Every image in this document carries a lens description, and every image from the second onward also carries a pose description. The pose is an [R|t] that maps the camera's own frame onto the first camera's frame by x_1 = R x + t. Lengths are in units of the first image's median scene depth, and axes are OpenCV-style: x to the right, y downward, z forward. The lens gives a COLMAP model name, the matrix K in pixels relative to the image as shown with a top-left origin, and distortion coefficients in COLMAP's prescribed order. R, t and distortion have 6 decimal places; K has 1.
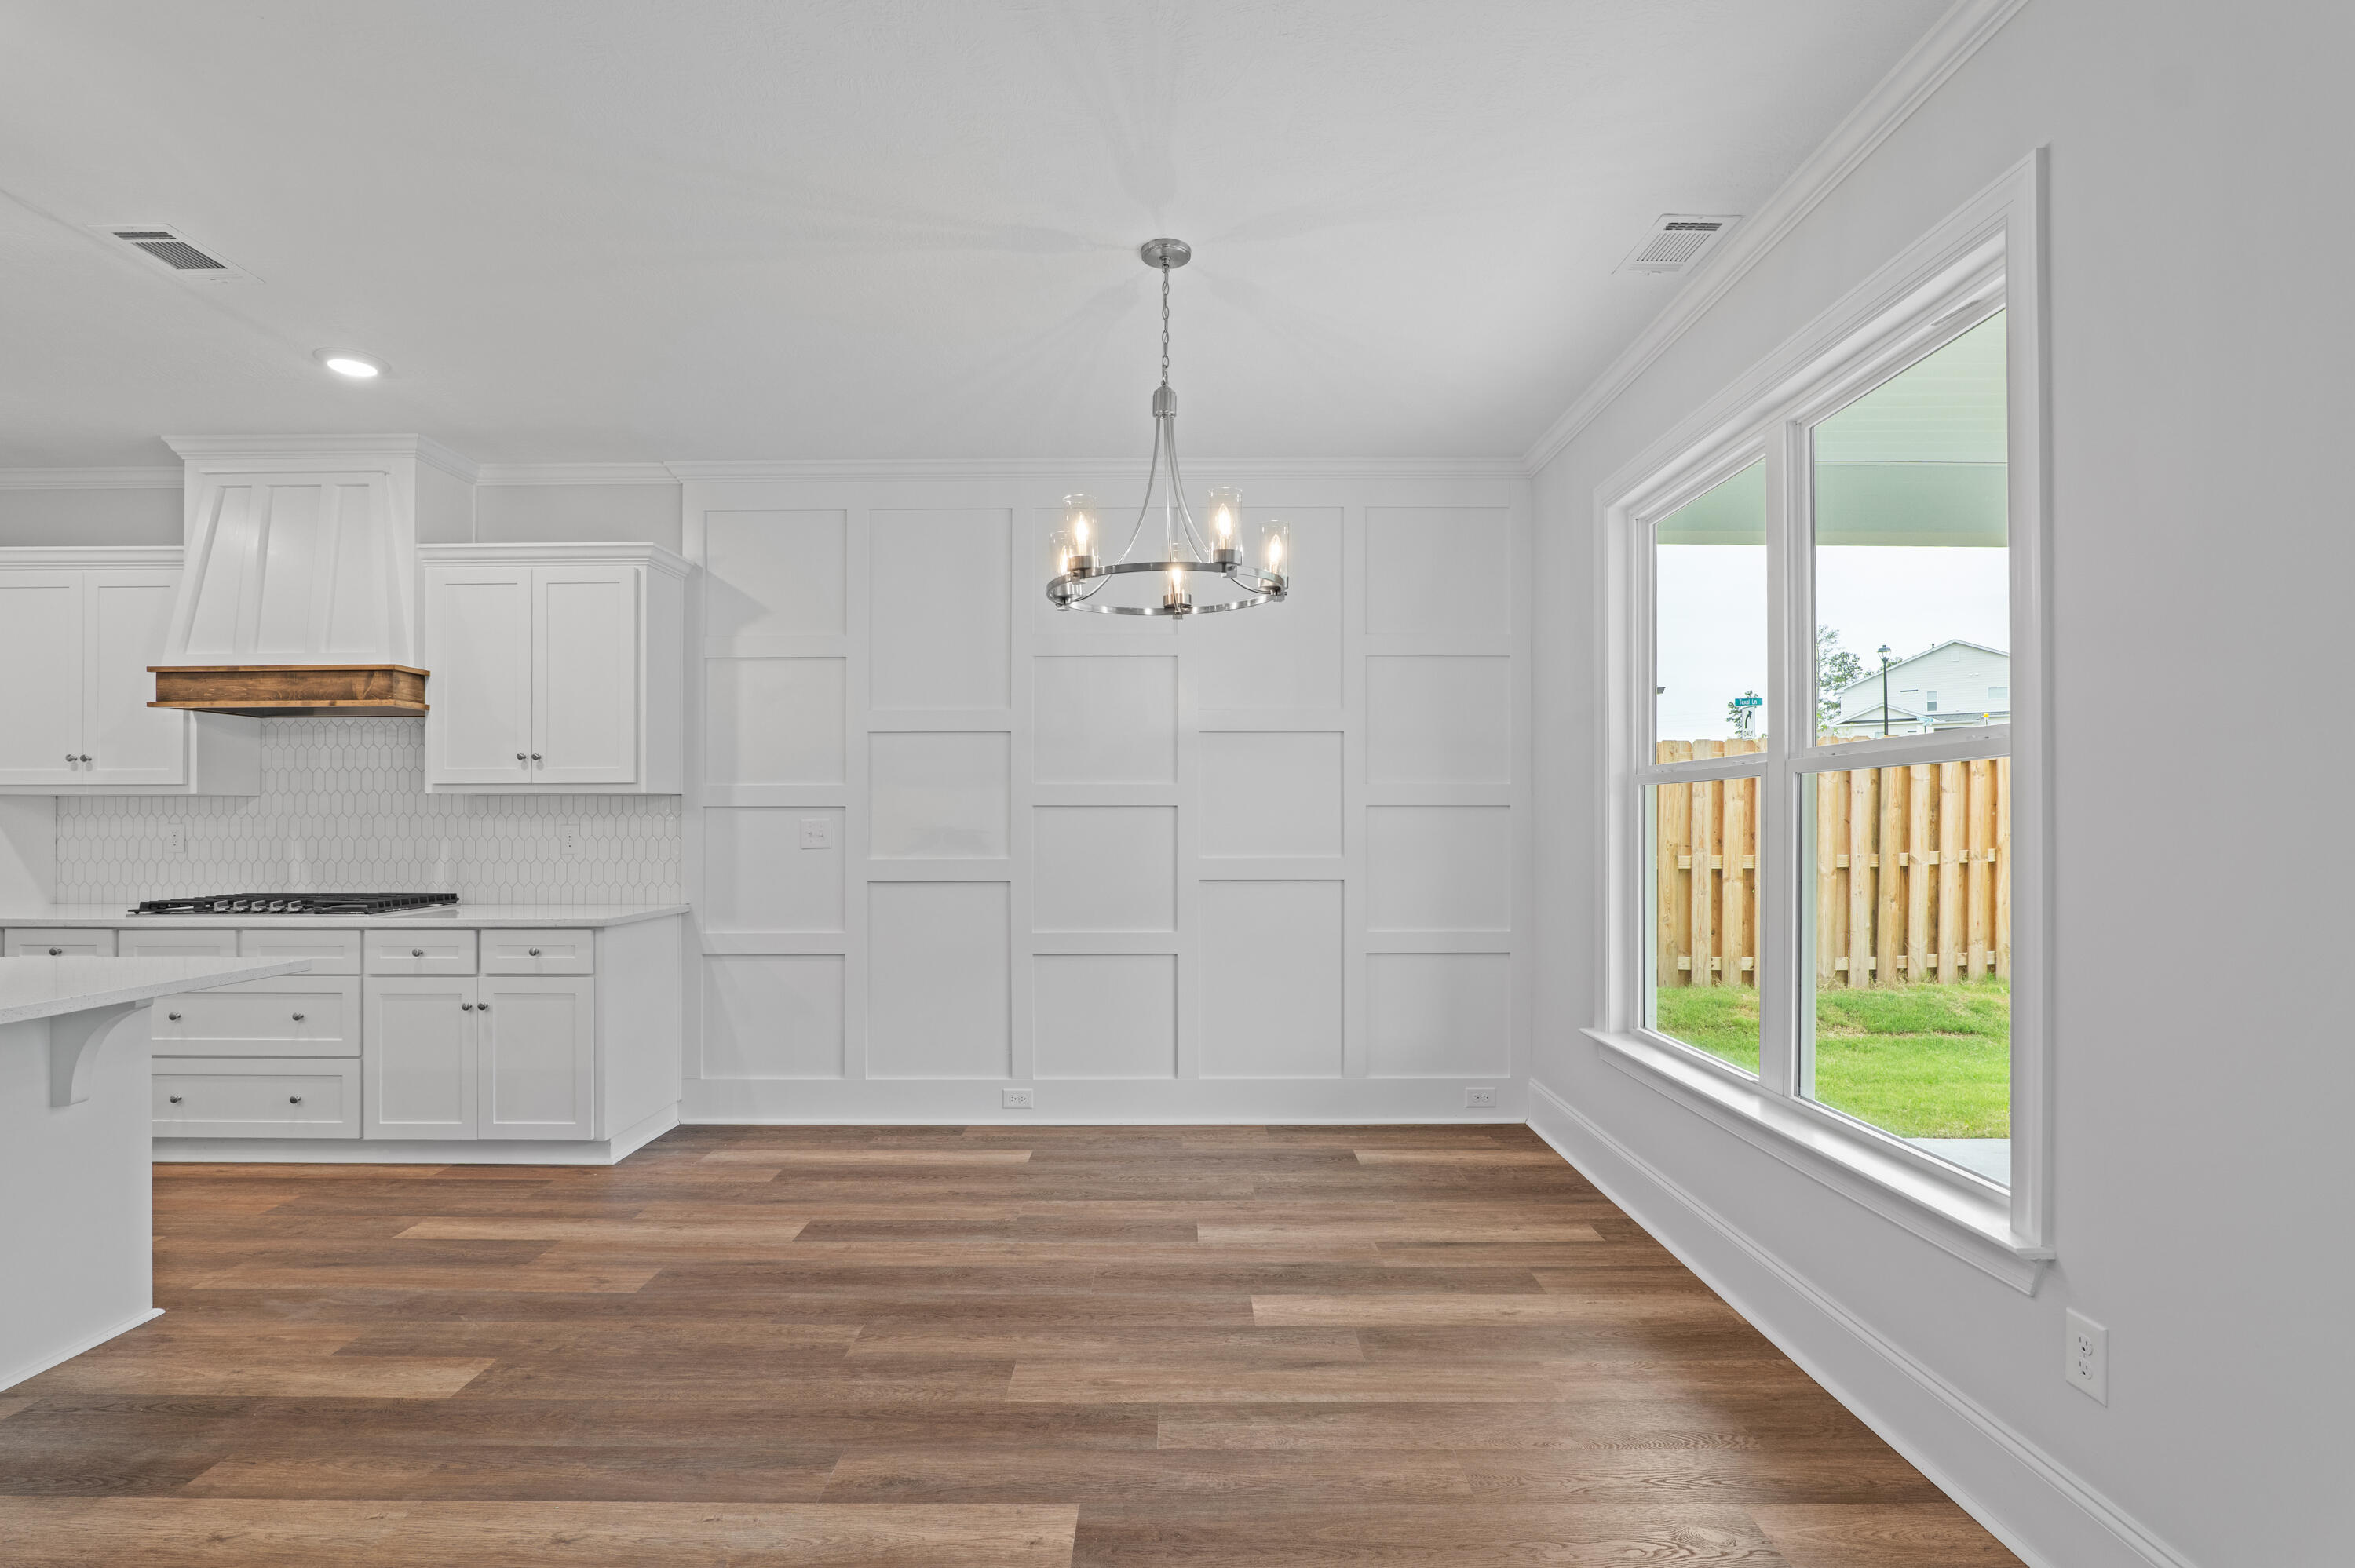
lens RADIAL K [[1095.5, 0, 1190.4], [0, 1095.5, 808.1], [0, 0, 1]] dist [-0.024684, 0.006500]
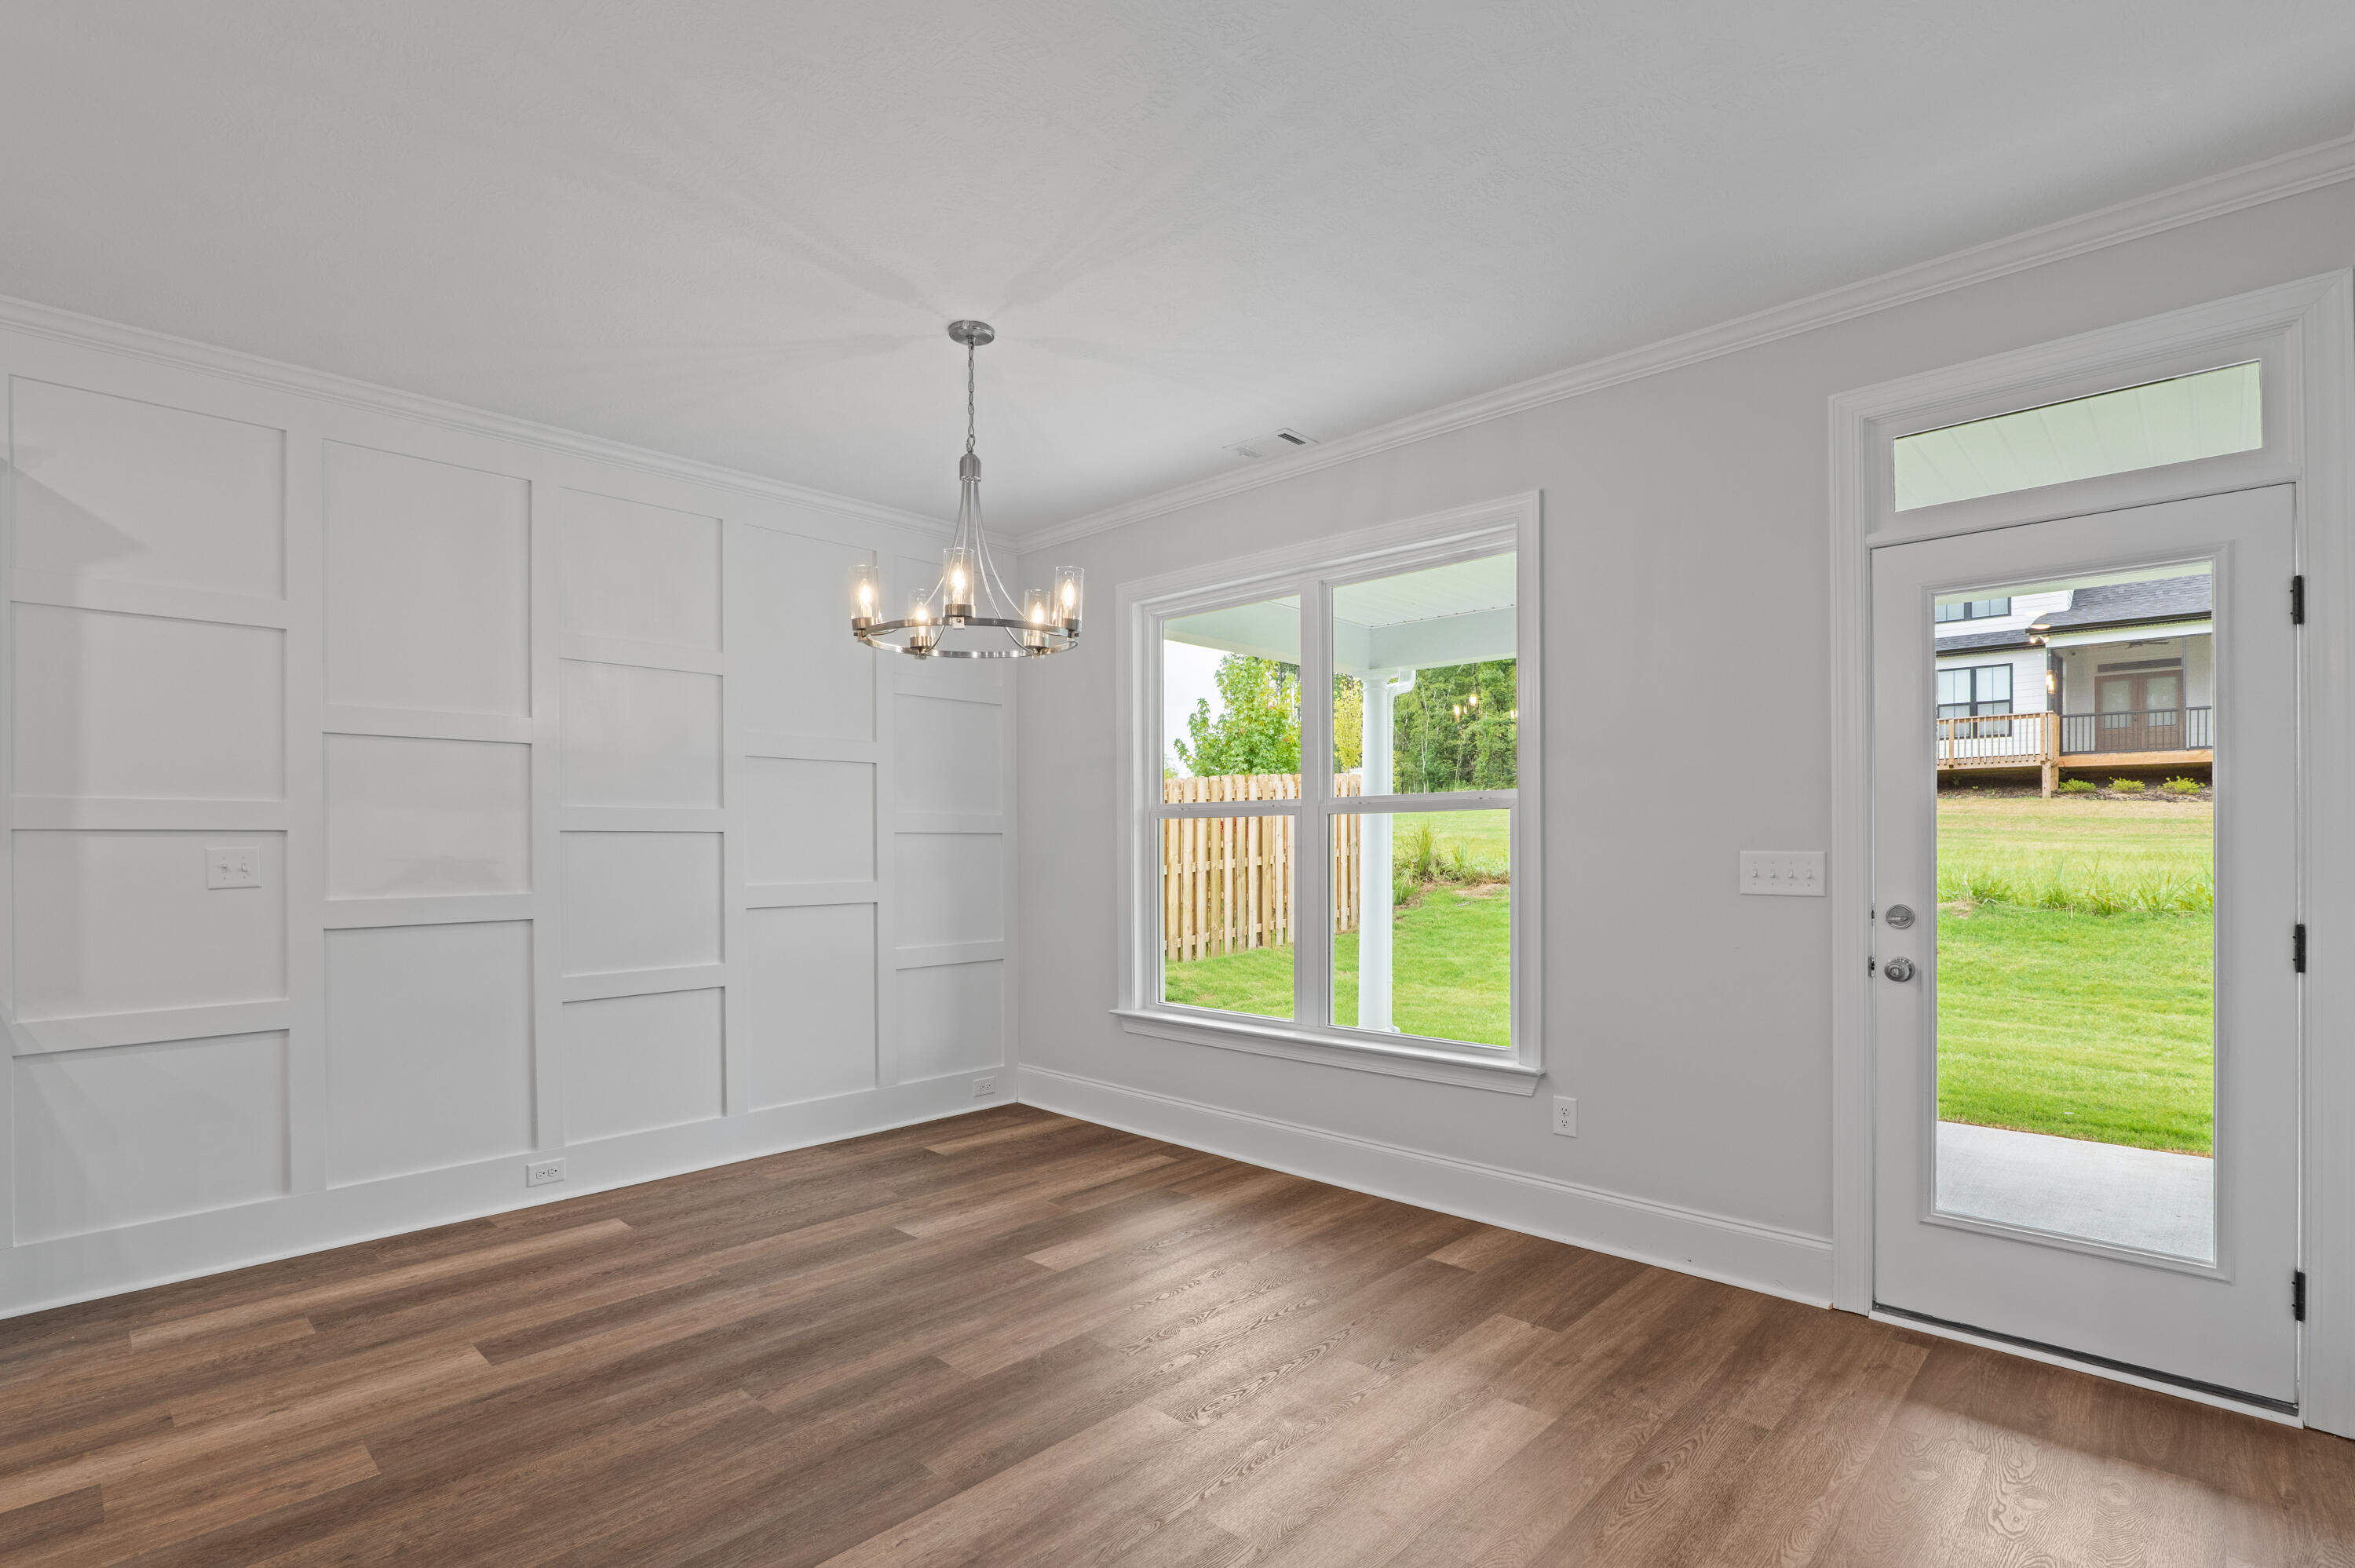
lens RADIAL K [[1095.5, 0, 1182.9], [0, 1095.5, 842.7], [0, 0, 1]] dist [-0.024684, 0.006500]
pose [[0.691837, -0.001237, 0.722052, -0.478747], [-0.003943, 0.999977, 0.005491, 0.000012], [-0.722043, -0.006646, 0.691817, 0.056862]]
